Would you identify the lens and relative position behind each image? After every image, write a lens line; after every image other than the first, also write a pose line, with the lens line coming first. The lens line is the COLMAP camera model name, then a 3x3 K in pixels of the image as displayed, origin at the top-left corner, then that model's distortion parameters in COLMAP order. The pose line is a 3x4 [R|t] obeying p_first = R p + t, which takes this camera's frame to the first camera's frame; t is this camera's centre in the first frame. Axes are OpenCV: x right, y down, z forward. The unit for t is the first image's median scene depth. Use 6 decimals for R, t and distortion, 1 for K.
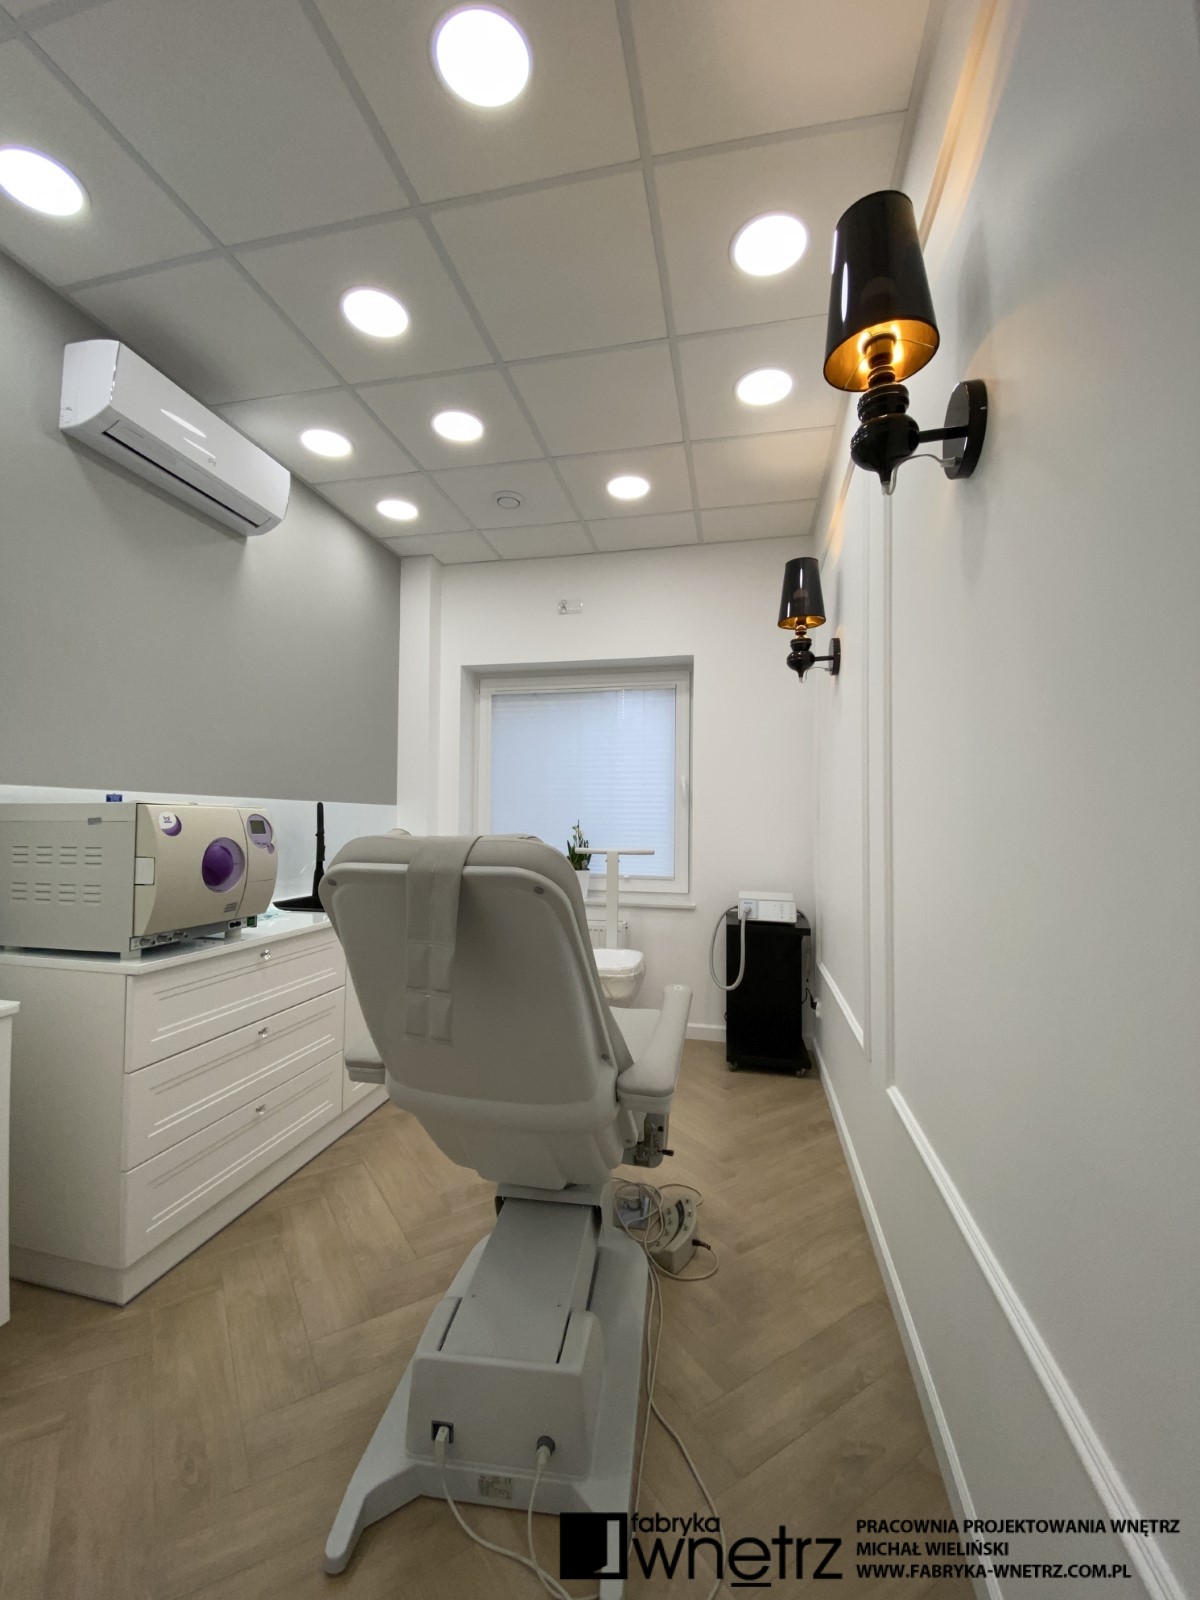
lens RADIAL K [[647.9, 0, 601.1], [0, 647.9, 794.9], [0, 0, 1]] dist [-0.017057, -0.003308]
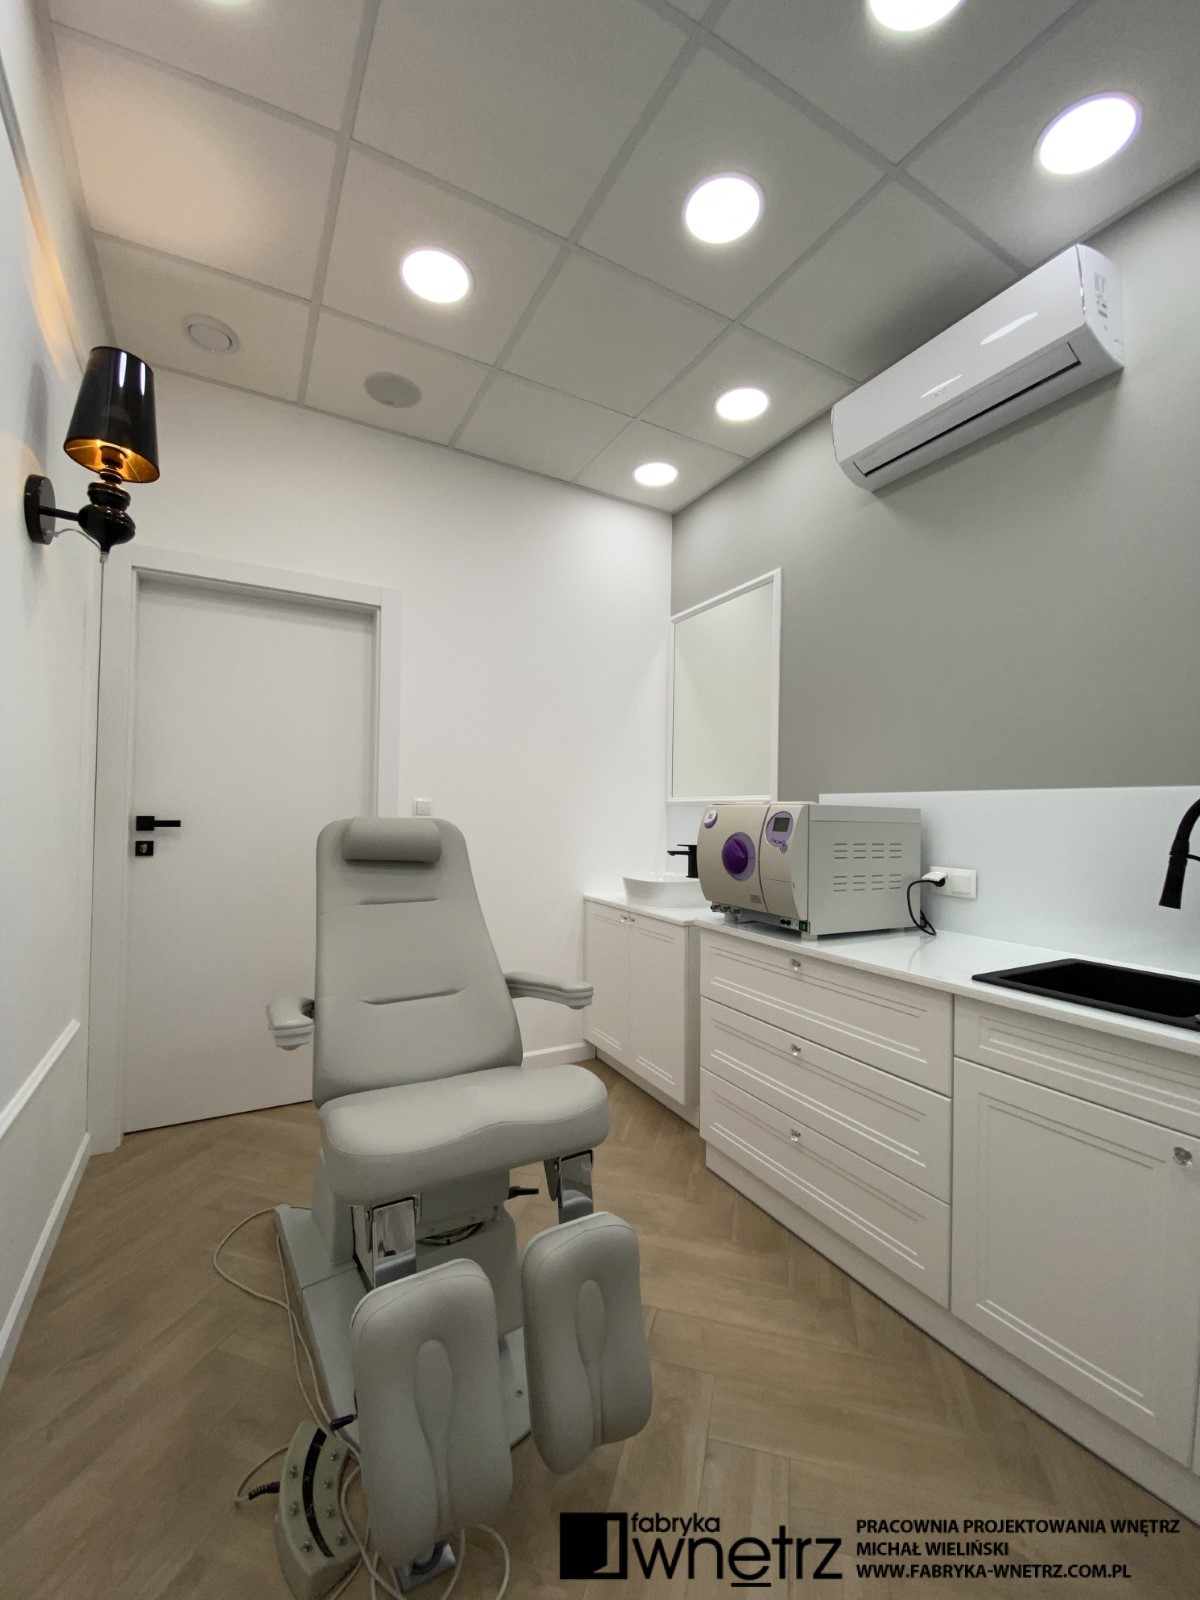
lens RADIAL K [[647.9, 0, 592.9], [0, 647.9, 800.2], [0, 0, 1]] dist [-0.017057, -0.003308]
pose [[-0.754581, -0.034721, -0.655287, 0.307395], [0.000832, 0.998548, -0.053867, 0.065269], [0.656206, -0.041192, -0.753457, 1.540894]]
